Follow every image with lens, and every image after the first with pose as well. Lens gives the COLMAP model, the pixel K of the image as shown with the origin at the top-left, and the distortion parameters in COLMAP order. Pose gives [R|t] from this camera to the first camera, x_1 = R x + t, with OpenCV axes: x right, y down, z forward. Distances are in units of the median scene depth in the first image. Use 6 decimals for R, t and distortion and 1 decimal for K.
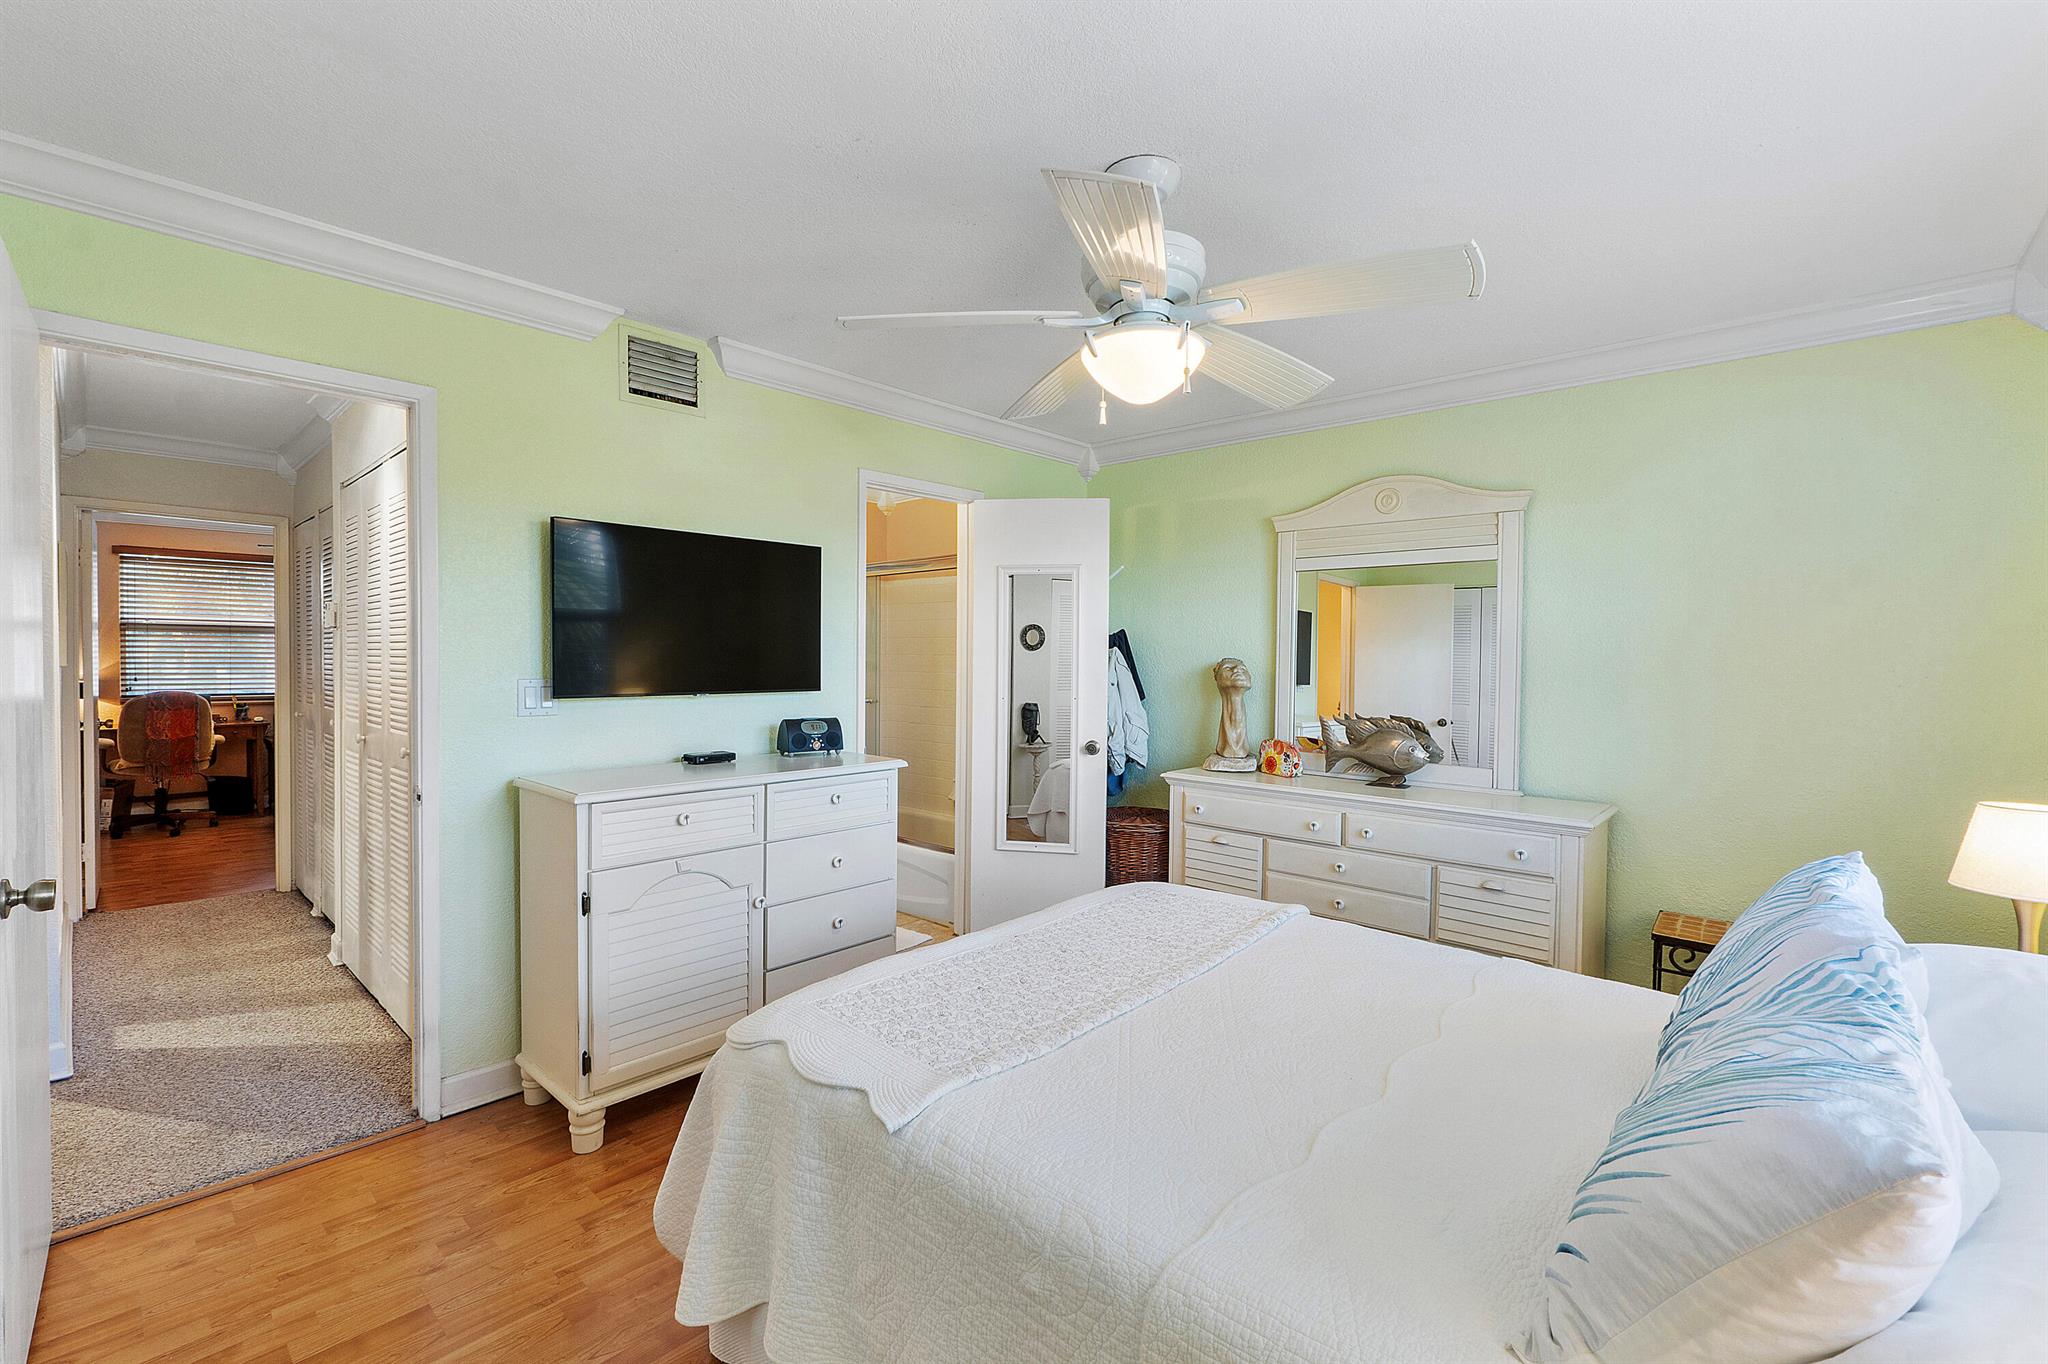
lens RADIAL K [[863.0, 0, 990.5], [0, 863.0, 675.3], [0, 0, 1]] dist [-0.005271, -0.001538]
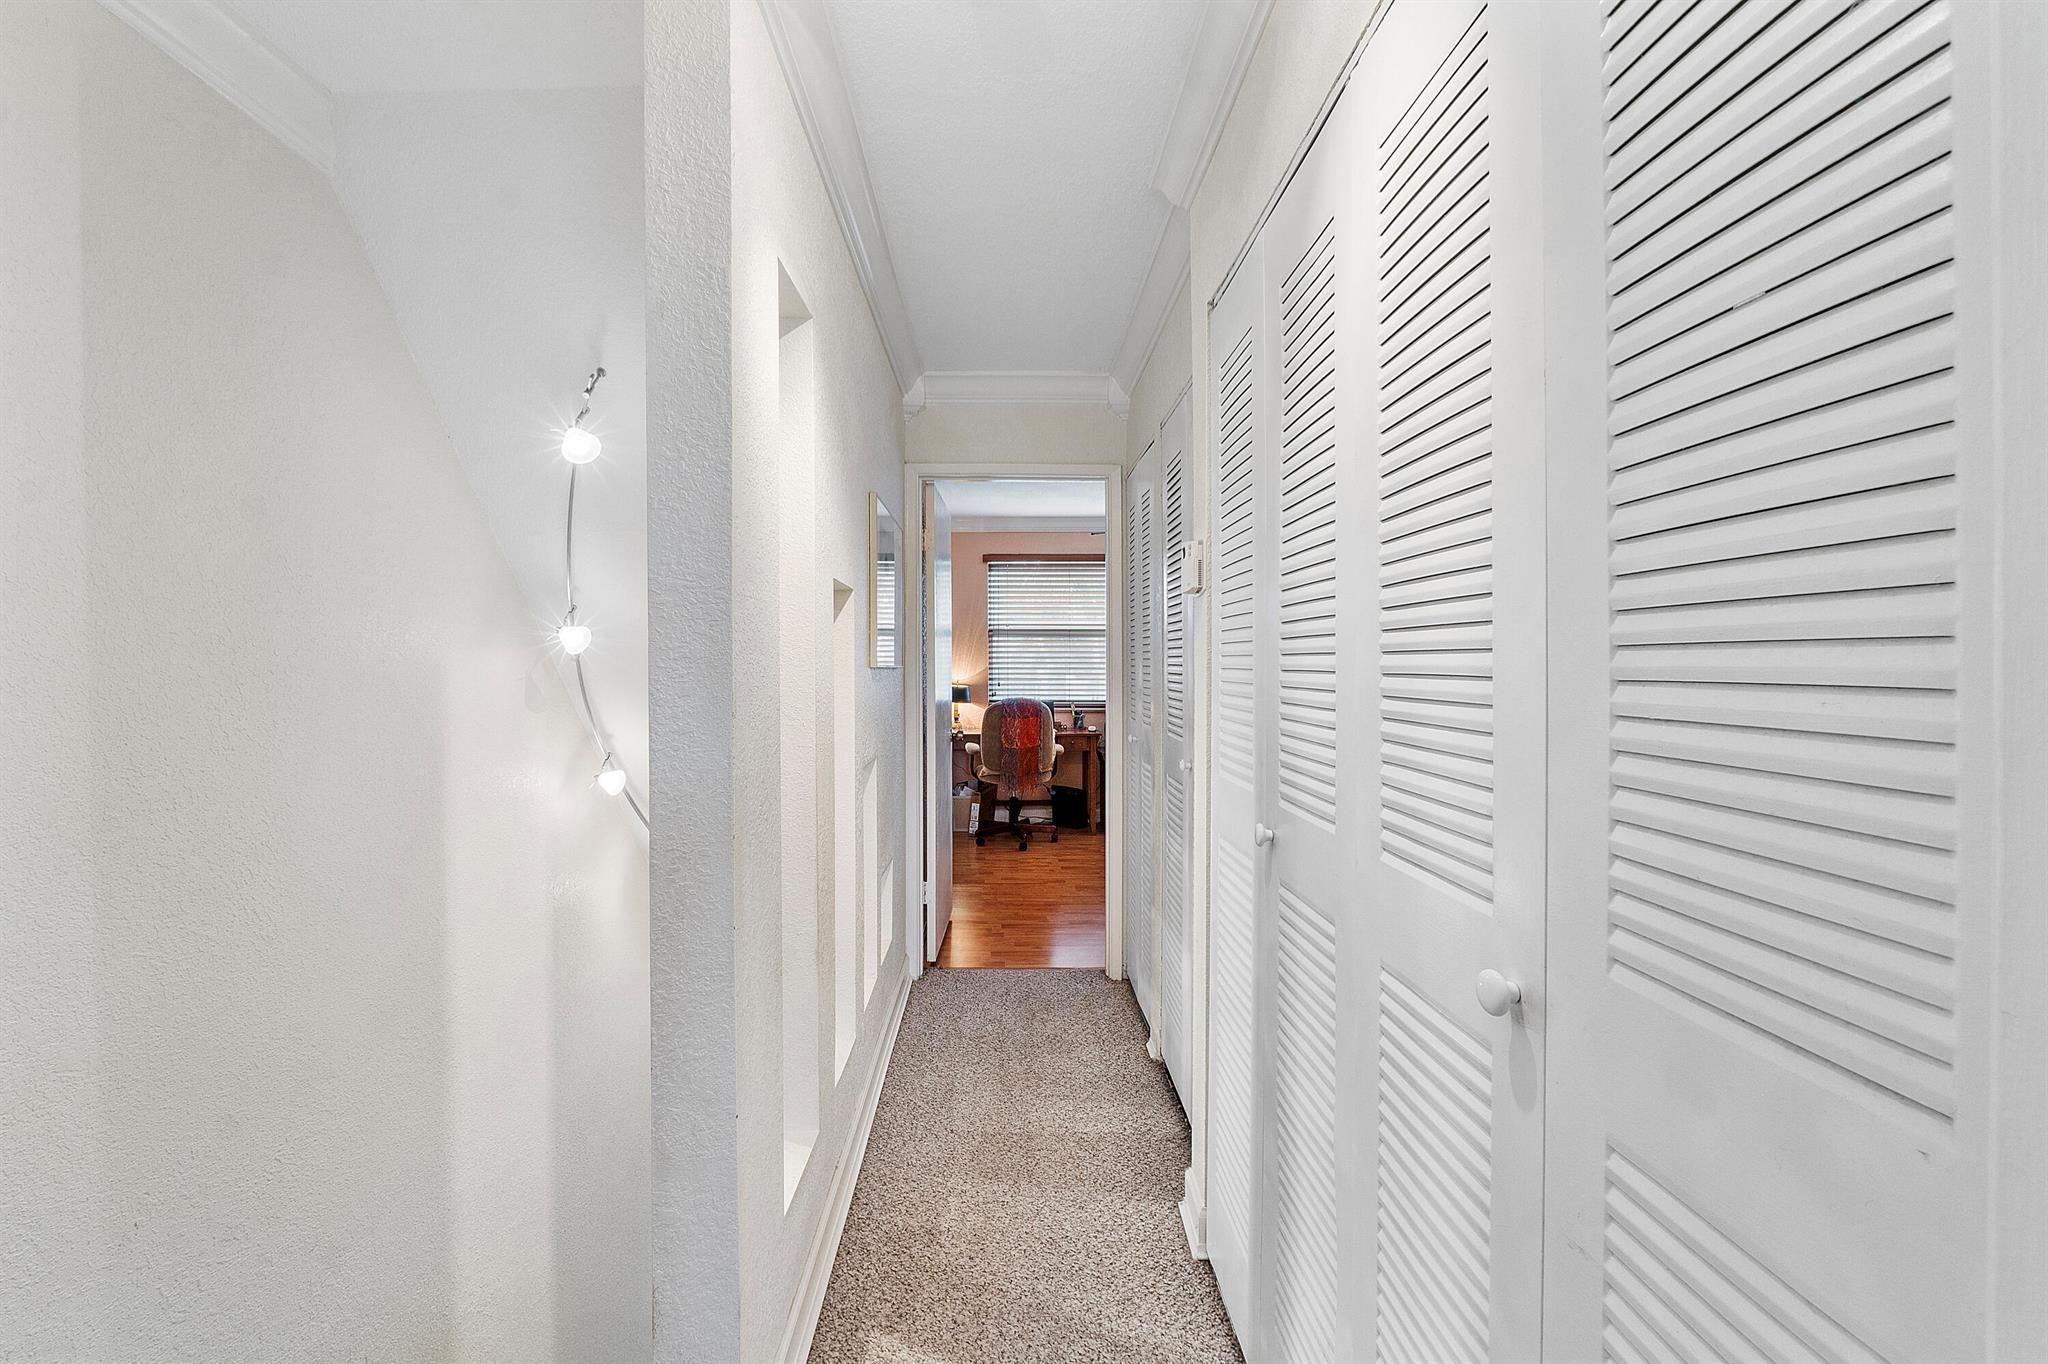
lens RADIAL K [[863.0, 0, 1020.9], [0, 863.0, 668.0], [0, 0, 1]] dist [-0.005271, -0.001538]
pose [[0.701707, -0.005295, -0.712445, -0.266201], [-0.005508, 0.999902, -0.012857, -0.001732], [0.712444, 0.012946, 0.701610, 0.319656]]
